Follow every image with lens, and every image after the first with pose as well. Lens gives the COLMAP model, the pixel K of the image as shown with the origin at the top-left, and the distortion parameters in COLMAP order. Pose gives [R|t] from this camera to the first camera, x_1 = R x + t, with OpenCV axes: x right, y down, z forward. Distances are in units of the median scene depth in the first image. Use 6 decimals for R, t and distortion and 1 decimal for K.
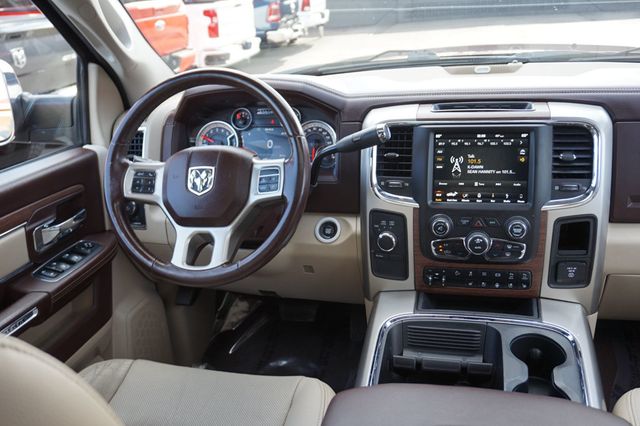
lens RADIAL K [[635.5, 0, 320.0], [0, 635.5, 213.0], [0, 0, 1]] dist [-0.017670, -0.008908]
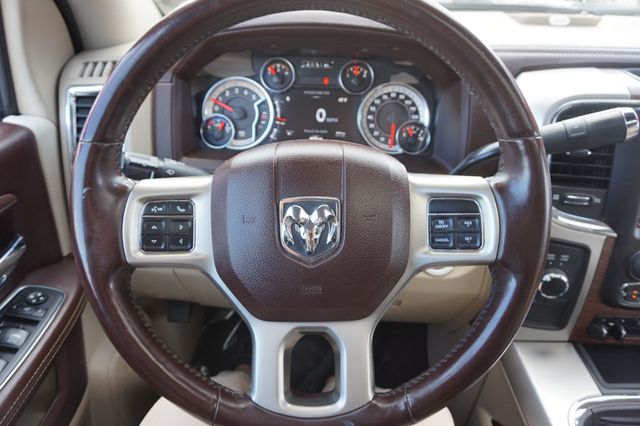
lens RADIAL K [[438.0, 0, 320.0], [0, 438.0, 213.0], [0, 0, 1]] dist [-0.021916, 0.002998]
pose [[0.966325, -0.045943, 0.253189, -0.239832], [-0.002882, 0.981939, 0.189178, -0.112655], [-0.257308, -0.183537, 0.948740, 0.645877]]
